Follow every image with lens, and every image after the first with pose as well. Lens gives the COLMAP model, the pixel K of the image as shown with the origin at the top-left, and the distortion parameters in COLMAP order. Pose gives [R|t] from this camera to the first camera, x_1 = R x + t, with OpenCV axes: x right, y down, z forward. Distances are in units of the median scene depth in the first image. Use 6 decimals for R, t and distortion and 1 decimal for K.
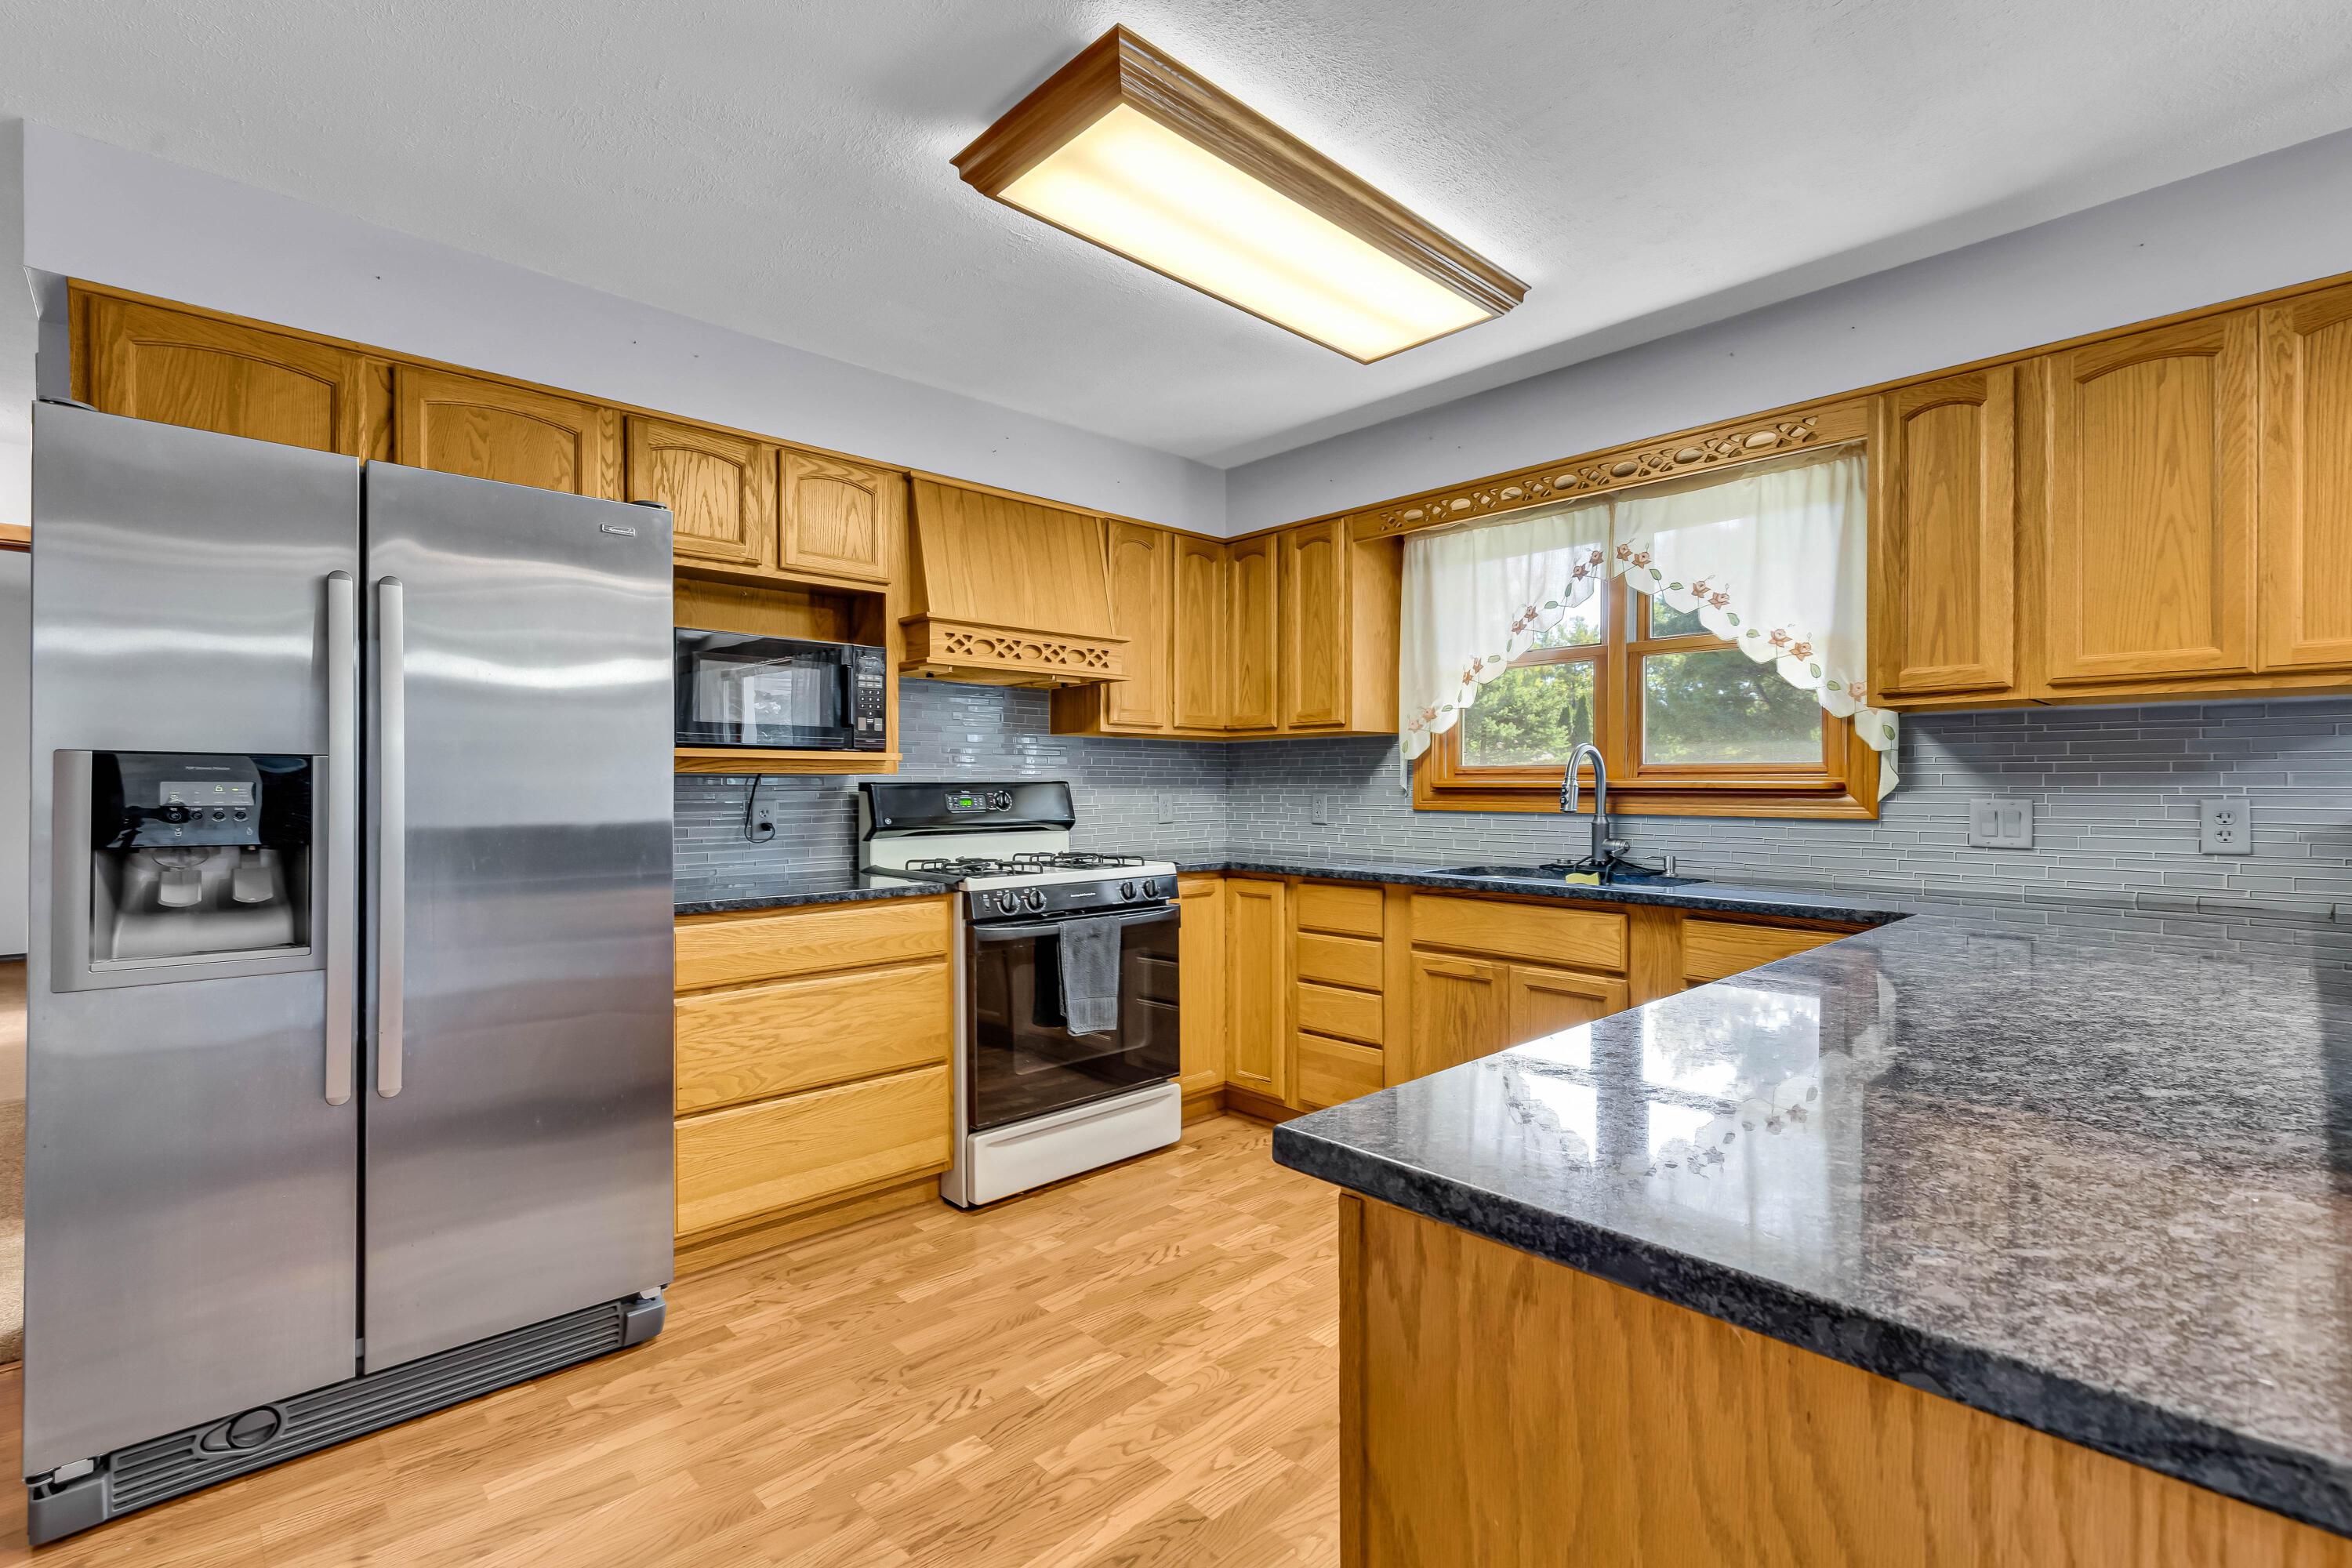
lens RADIAL K [[1056.1, 0, 1183.9], [0, 1056.1, 786.8], [0, 0, 1]] dist [0.006535, -0.001232]
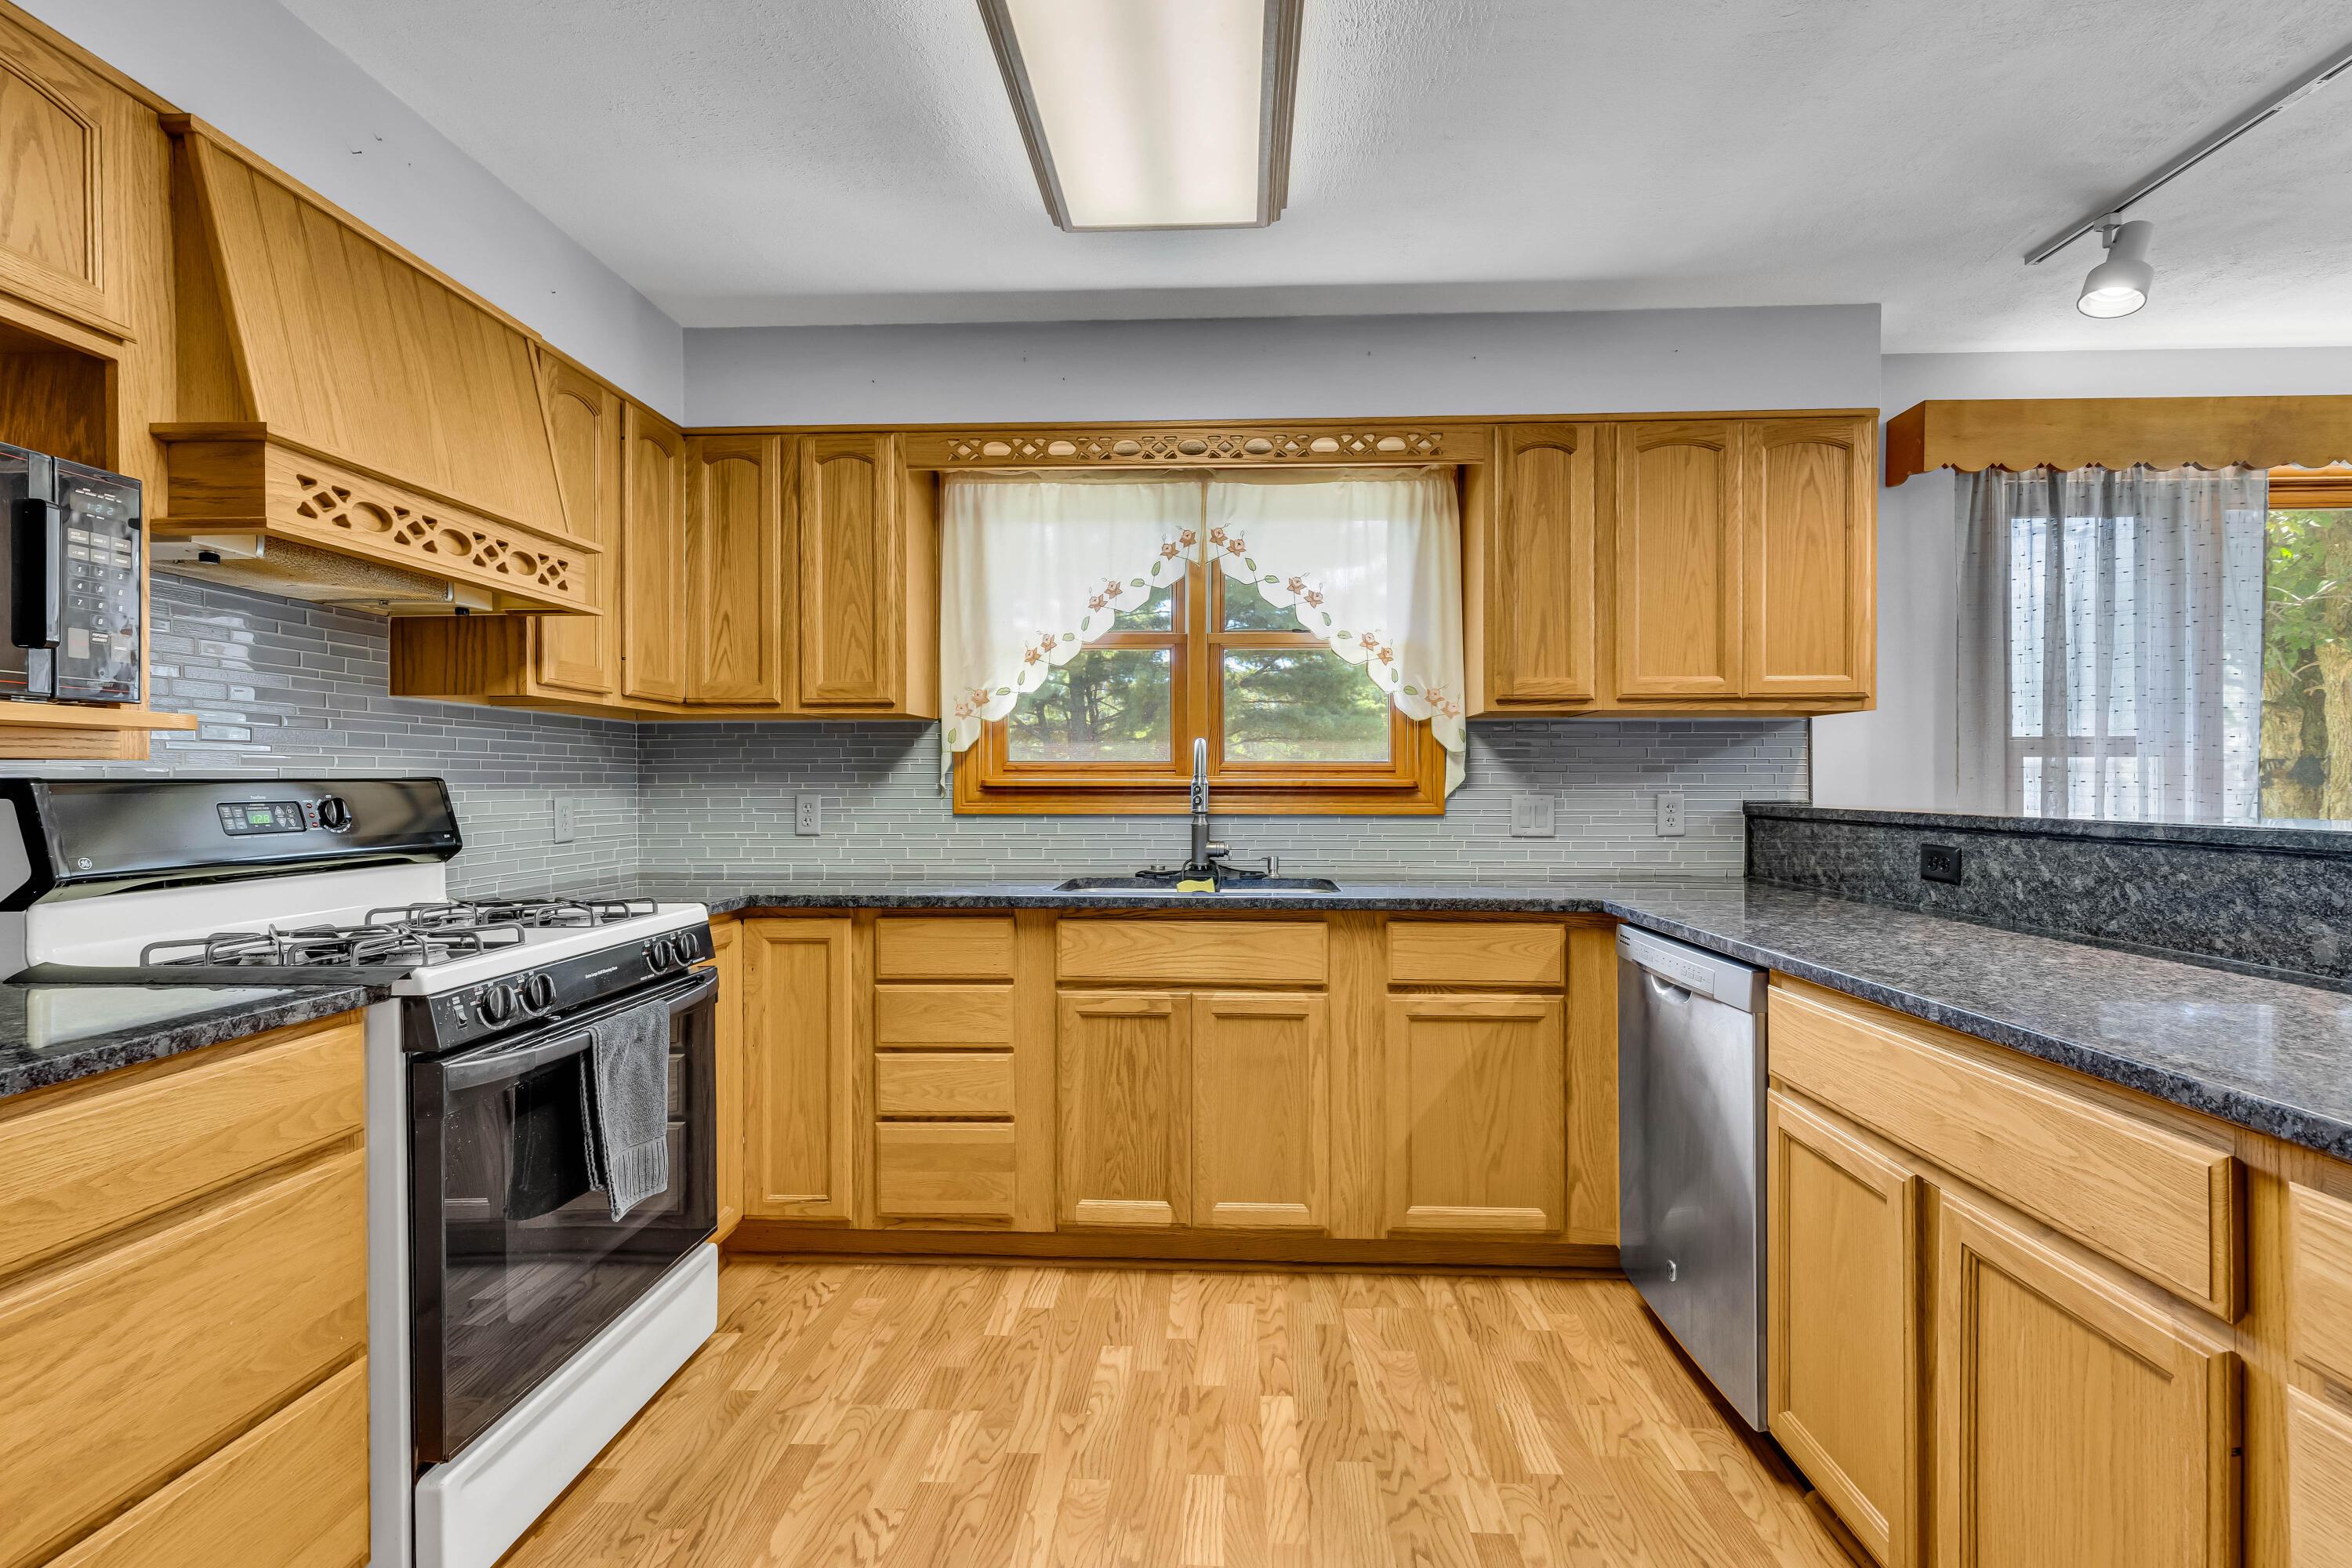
lens RADIAL K [[1056.1, 0, 1183.9], [0, 1056.1, 786.8], [0, 0, 1]] dist [0.006535, -0.001232]
pose [[0.720821, -0.002548, 0.693117, -0.264371], [0.001591, 0.999997, 0.002021, -0.000613], [-0.693120, -0.000354, 0.720823, 0.350080]]
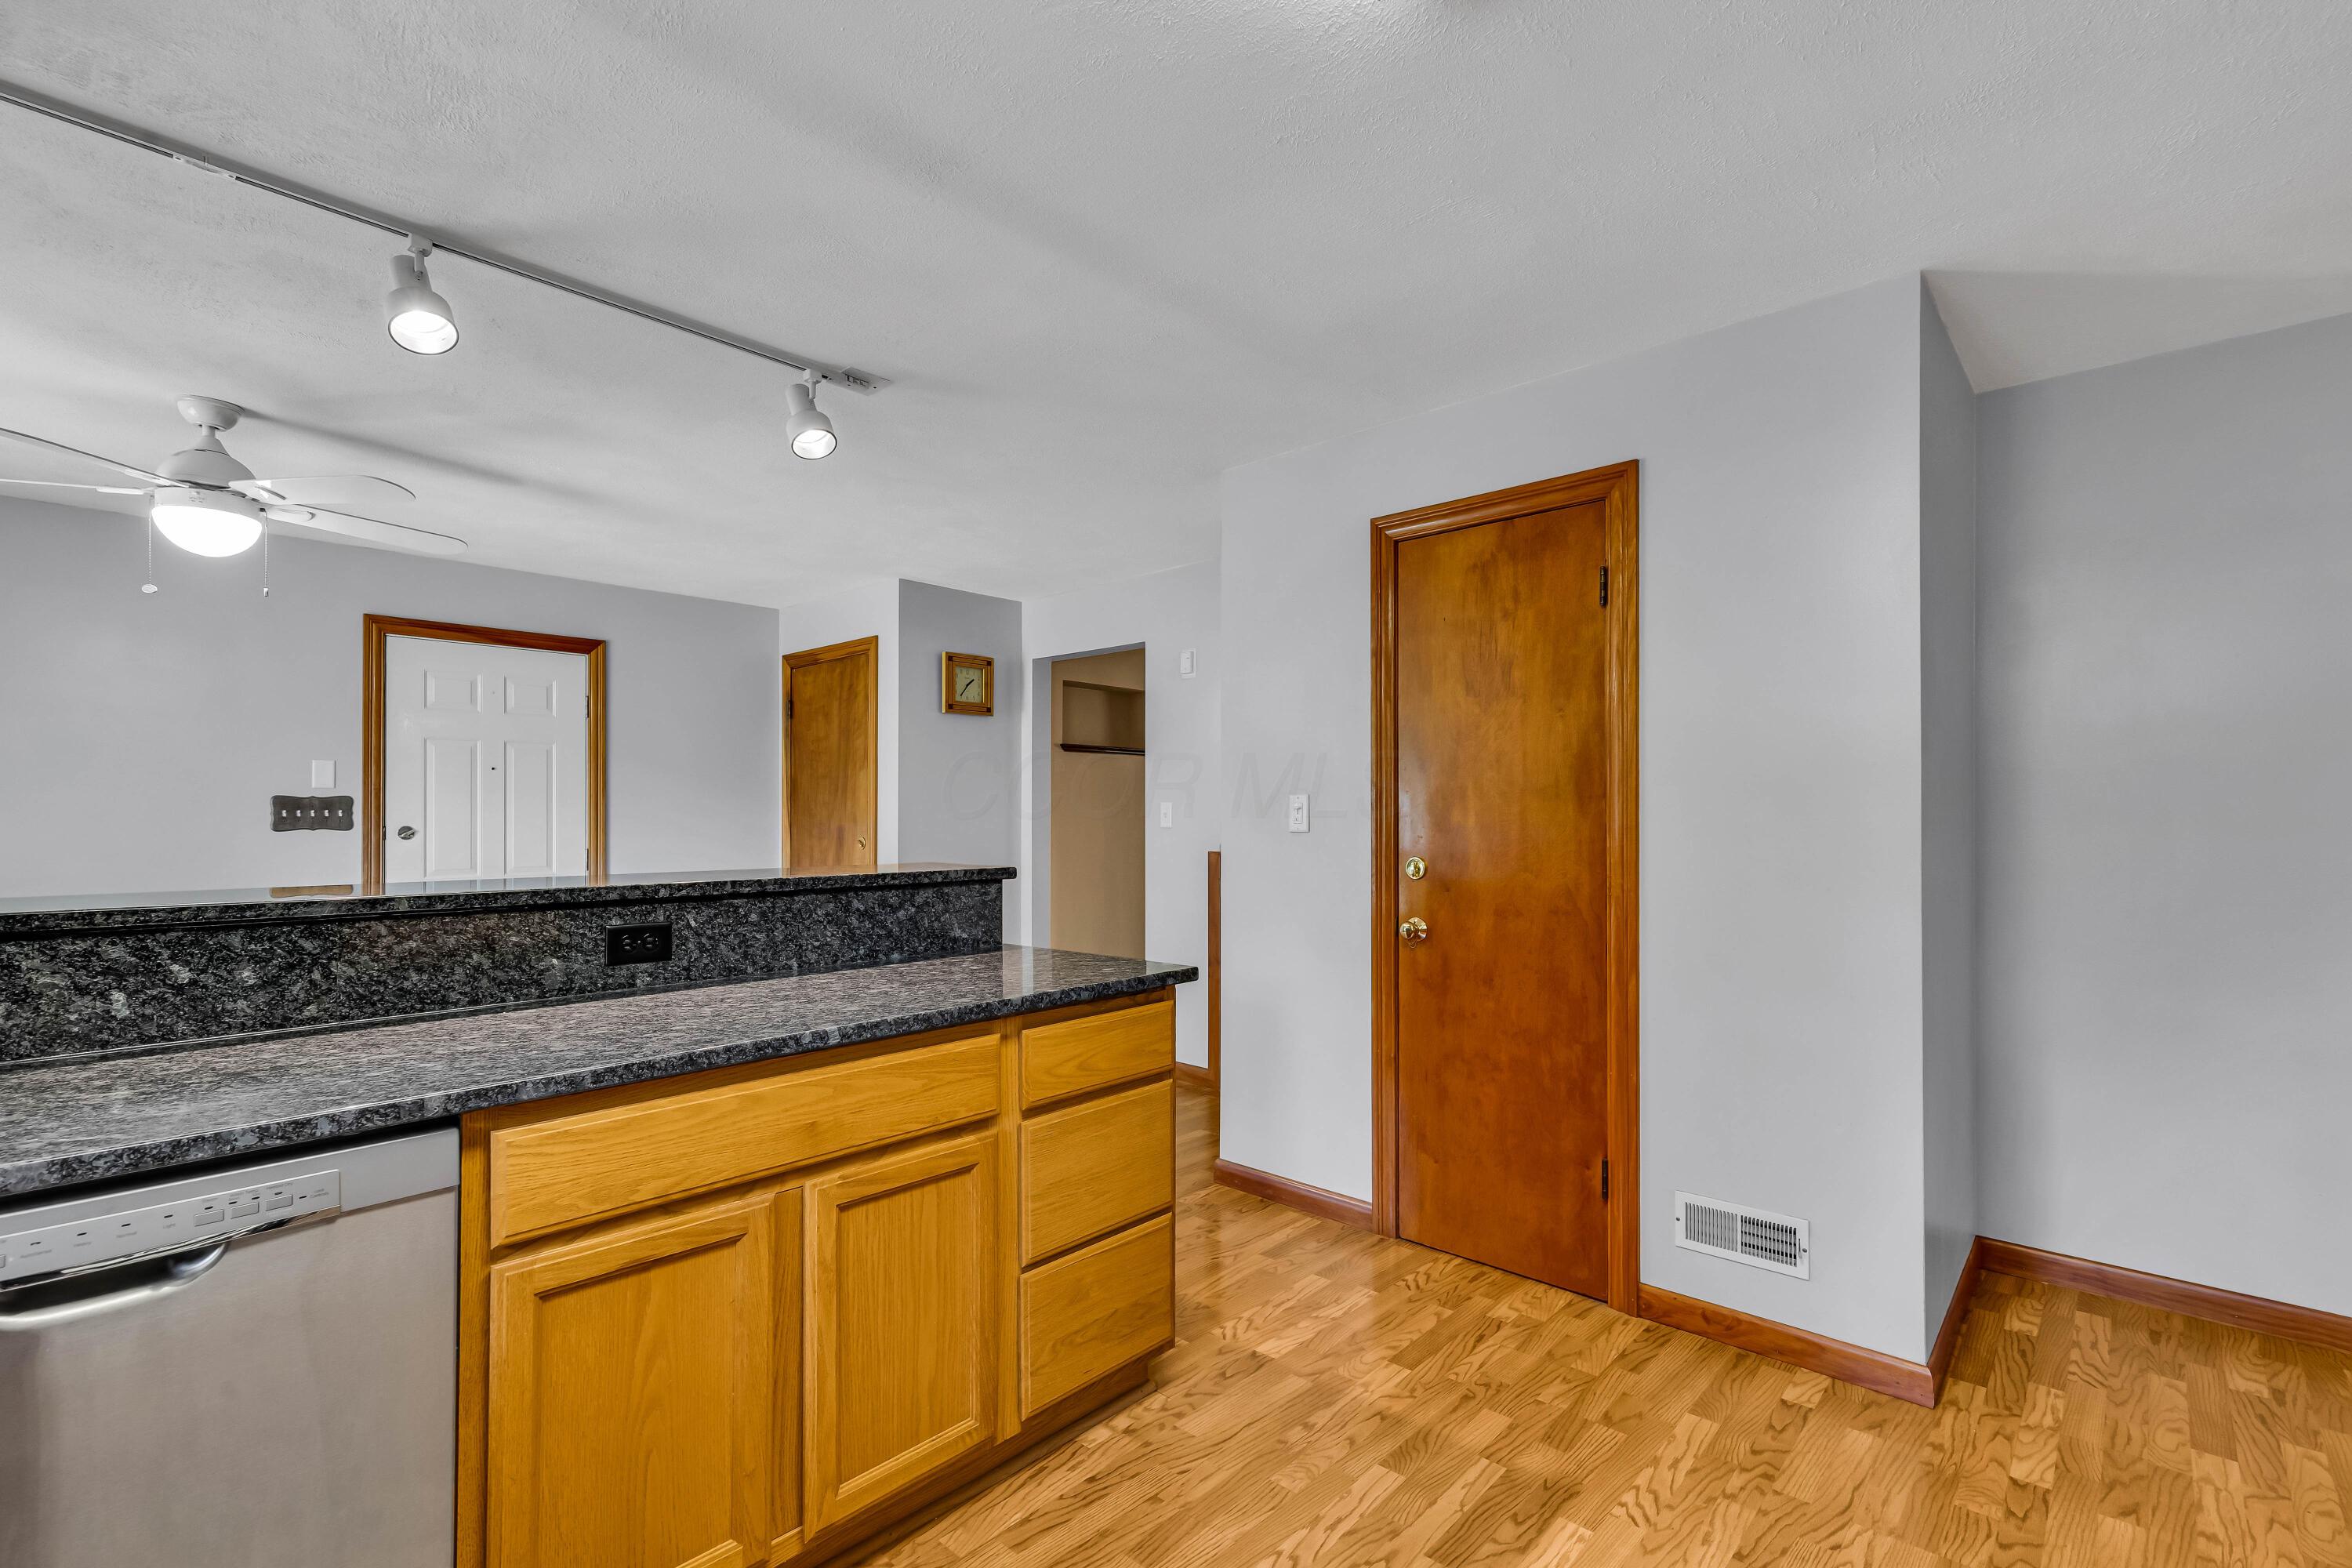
lens RADIAL K [[1056.8, 0, 1187.0], [0, 1056.8, 812.9], [0, 0, 1]] dist [-0.000583, -0.000531]
pose [[-0.997438, -0.000133, -0.071529, 0.074145], [-0.000097, 1.000000, -0.000503, -0.023324], [0.071529, -0.000494, -0.997438, 0.958995]]
